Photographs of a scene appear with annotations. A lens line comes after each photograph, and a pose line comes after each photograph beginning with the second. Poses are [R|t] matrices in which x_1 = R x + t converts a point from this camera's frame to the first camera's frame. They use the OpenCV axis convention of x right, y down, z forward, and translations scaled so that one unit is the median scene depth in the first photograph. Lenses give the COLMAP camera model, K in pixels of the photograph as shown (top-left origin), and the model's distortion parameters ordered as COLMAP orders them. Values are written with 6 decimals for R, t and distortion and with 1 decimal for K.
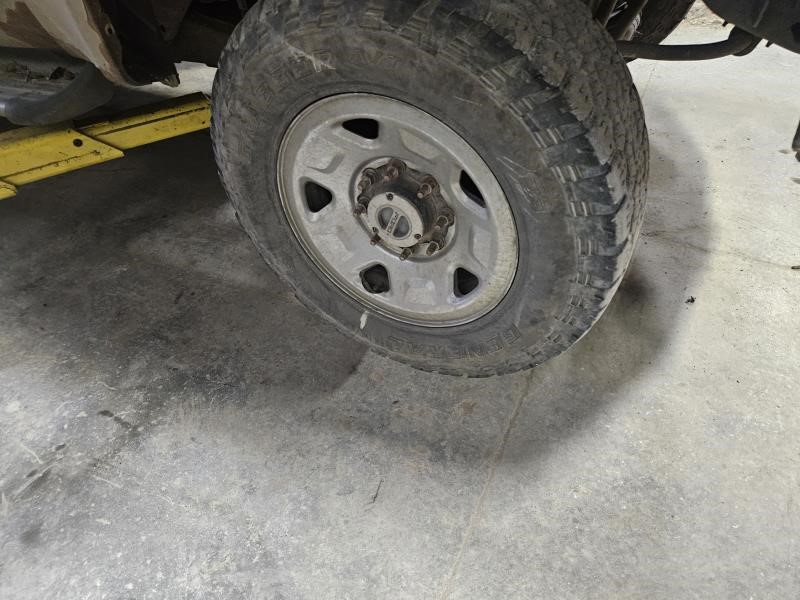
lens RADIAL K [[524.2, 0, 395.3], [0, 524.2, 304.2], [0, 0, 1]] dist [0.053323, -0.040566]
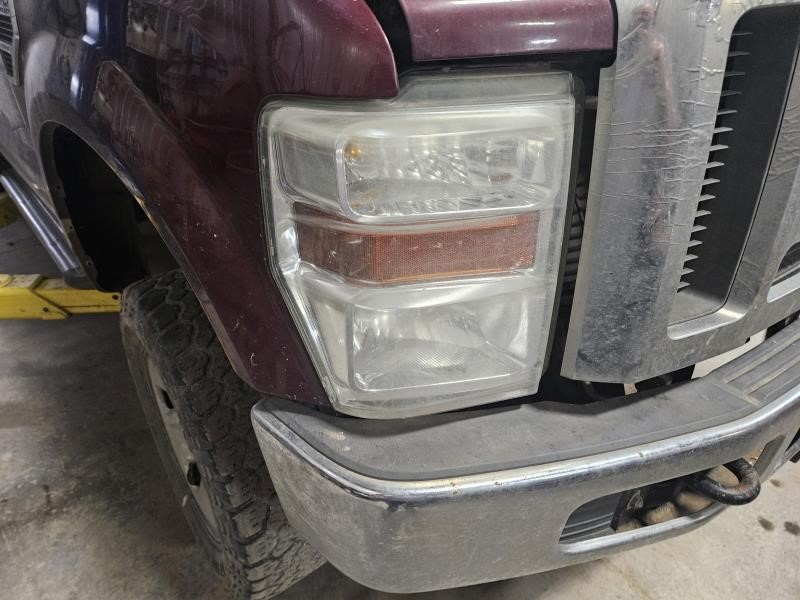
lens RADIAL K [[524.2, 0, 395.3], [0, 524.2, 304.2], [0, 0, 1]] dist [0.053323, -0.040566]
pose [[0.903424, 0.278459, -0.326015, 0.566037], [-0.345968, 0.922586, -0.170709, -0.301538], [0.253241, 0.267014, 0.929824, -0.144035]]
